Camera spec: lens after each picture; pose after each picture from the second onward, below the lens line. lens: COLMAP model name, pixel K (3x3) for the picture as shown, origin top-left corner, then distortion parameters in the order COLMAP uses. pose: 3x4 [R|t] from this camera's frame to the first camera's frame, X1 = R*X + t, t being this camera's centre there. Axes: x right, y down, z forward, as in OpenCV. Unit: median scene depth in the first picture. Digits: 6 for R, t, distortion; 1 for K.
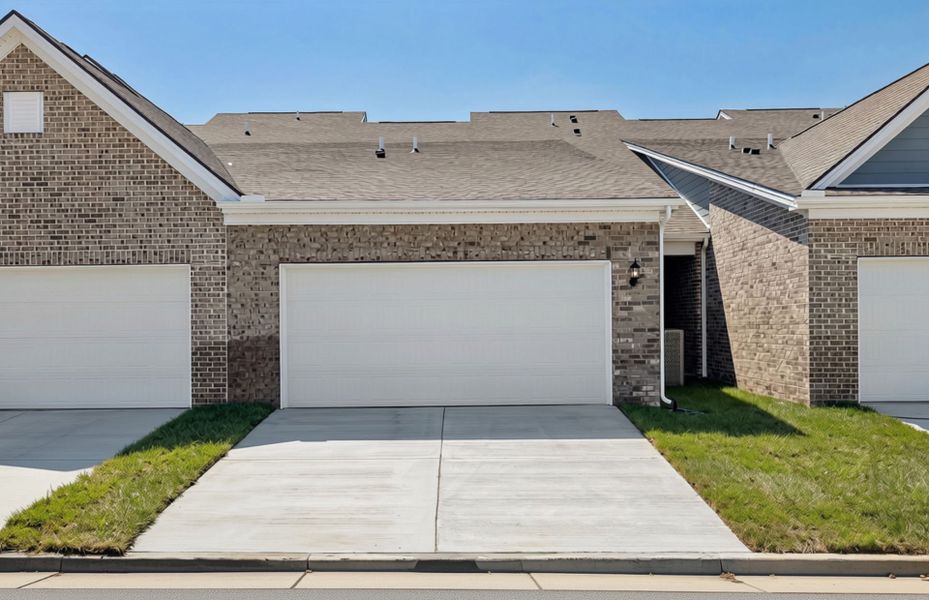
lens RADIAL K [[740.4, 0, 464.5], [0, 740.4, 301.7], [0, 0, 1]] dist [0.004360, 0.000603]
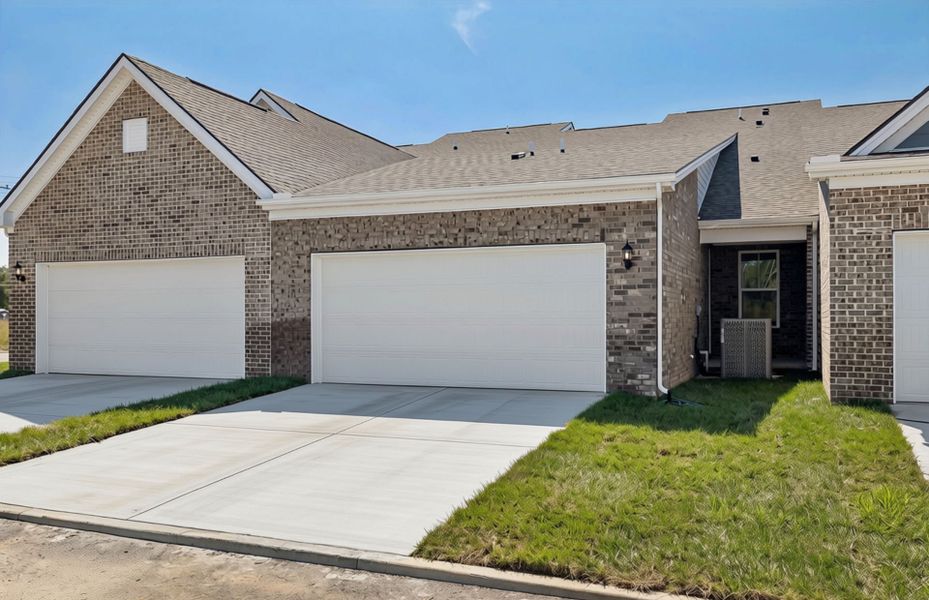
lens RADIAL K [[670.5, 0, 464.6], [0, 670.5, 296.6], [0, 0, 1]] dist [0.003336, -0.001675]
pose [[0.951973, -0.000373, -0.306182, 0.284983], [0.000589, 1.000000, 0.000613, 0.013613], [0.306181, -0.000764, 0.951973, 0.111050]]
